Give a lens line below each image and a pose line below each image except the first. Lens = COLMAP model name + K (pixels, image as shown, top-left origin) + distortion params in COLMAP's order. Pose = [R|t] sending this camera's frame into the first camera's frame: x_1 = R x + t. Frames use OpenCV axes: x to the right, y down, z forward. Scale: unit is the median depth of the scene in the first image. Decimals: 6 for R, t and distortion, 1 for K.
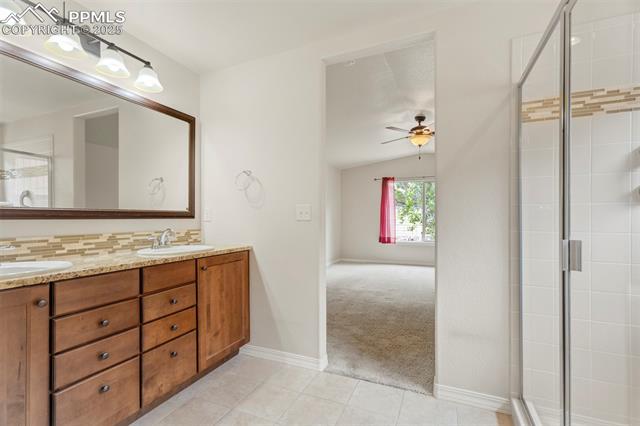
lens RADIAL K [[292.7, 0, 322.1], [0, 292.7, 216.2], [0, 0, 1]] dist [0.003058, 0.005297]
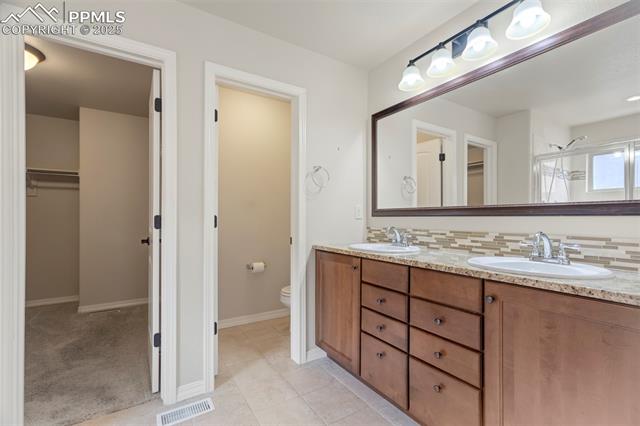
lens RADIAL K [[292.7, 0, 316.7], [0, 292.7, 220.9], [0, 0, 1]] dist [0.003058, 0.005297]
pose [[-0.563518, 0.006841, -0.826076, 0.297402], [0.001655, 0.999973, 0.007153, 0.018693], [0.826102, 0.002664, -0.563514, 1.120065]]
